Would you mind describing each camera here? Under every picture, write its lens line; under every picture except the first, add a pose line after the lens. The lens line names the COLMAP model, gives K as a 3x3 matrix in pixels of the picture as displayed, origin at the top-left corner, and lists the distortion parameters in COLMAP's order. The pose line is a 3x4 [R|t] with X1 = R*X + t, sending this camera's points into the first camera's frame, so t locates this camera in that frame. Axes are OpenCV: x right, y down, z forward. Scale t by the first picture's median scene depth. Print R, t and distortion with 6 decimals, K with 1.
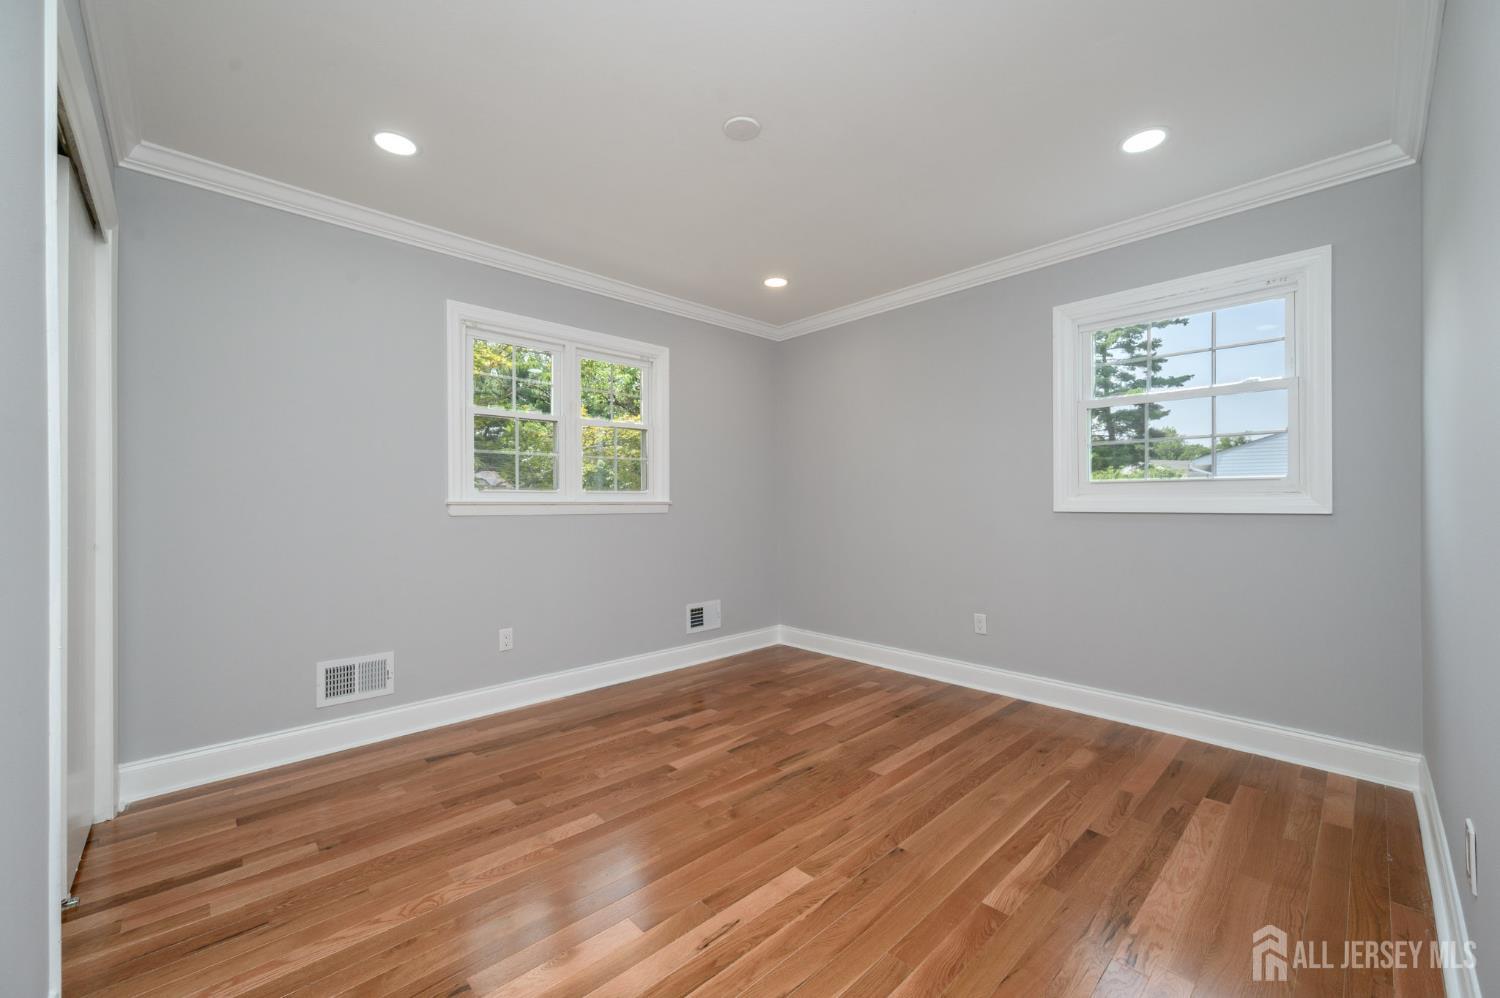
lens RADIAL K [[591.4, 0, 750.0], [0, 591.4, 499.0], [0, 0, 1]] dist [-0.001996, -0.000140]
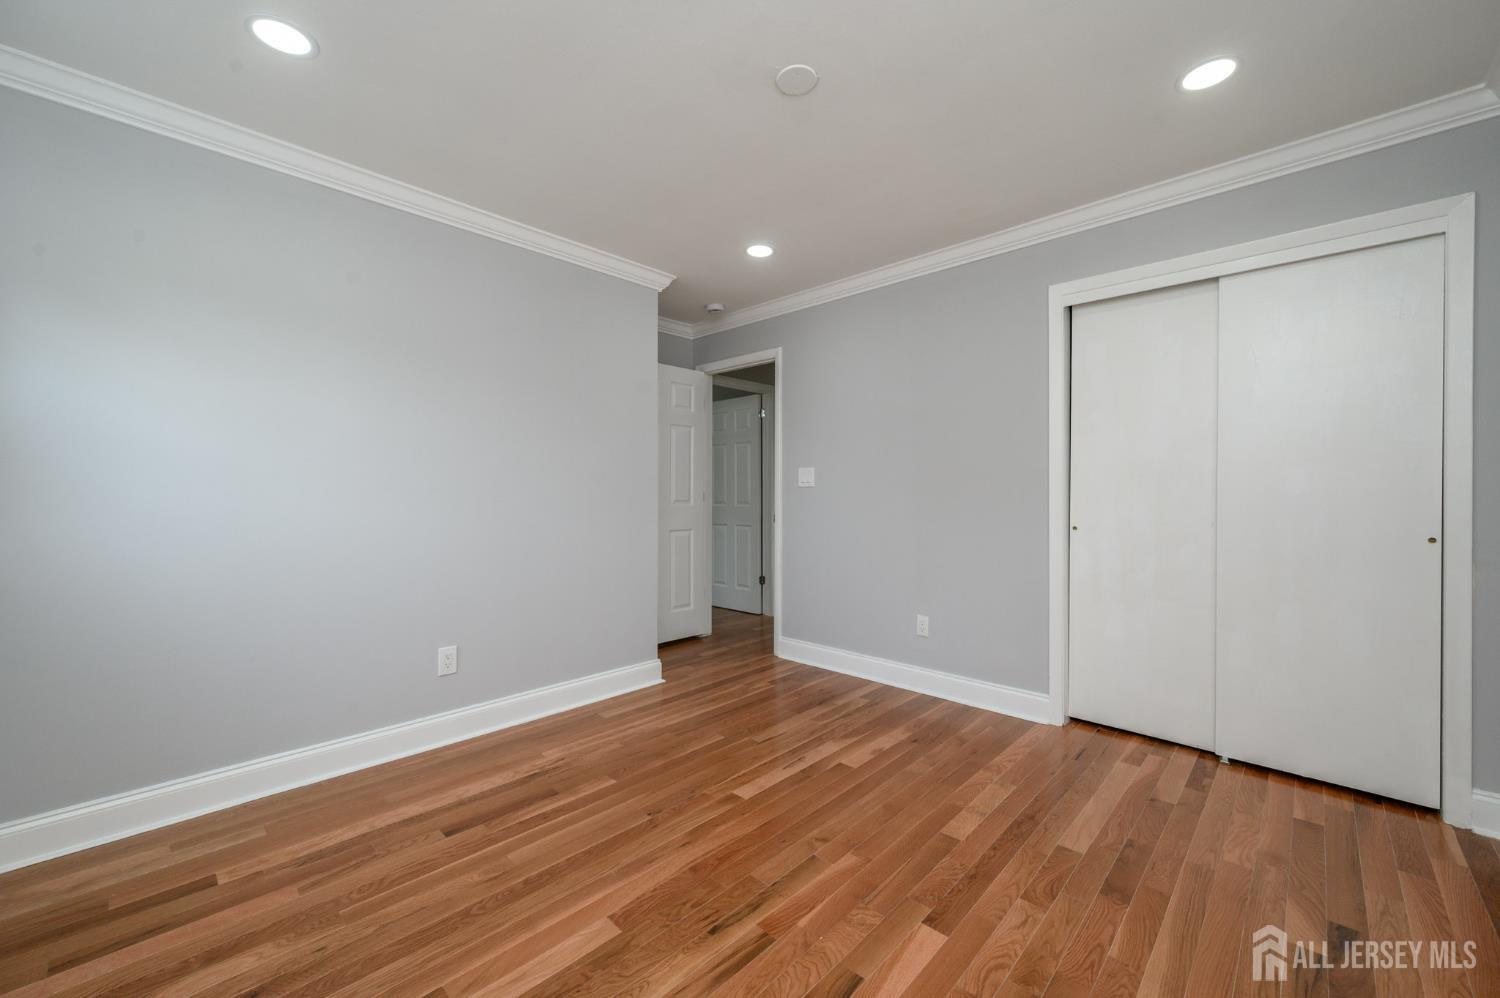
lens RADIAL K [[591.4, 0, 750.0], [0, 591.4, 499.0], [0, 0, 1]] dist [-0.001996, -0.000140]
pose [[-0.998811, 0.008358, -0.048025, 0.107141], [0.008529, 0.999958, -0.003372, 0.004082], [0.047995, -0.003777, -0.998840, 1.958651]]
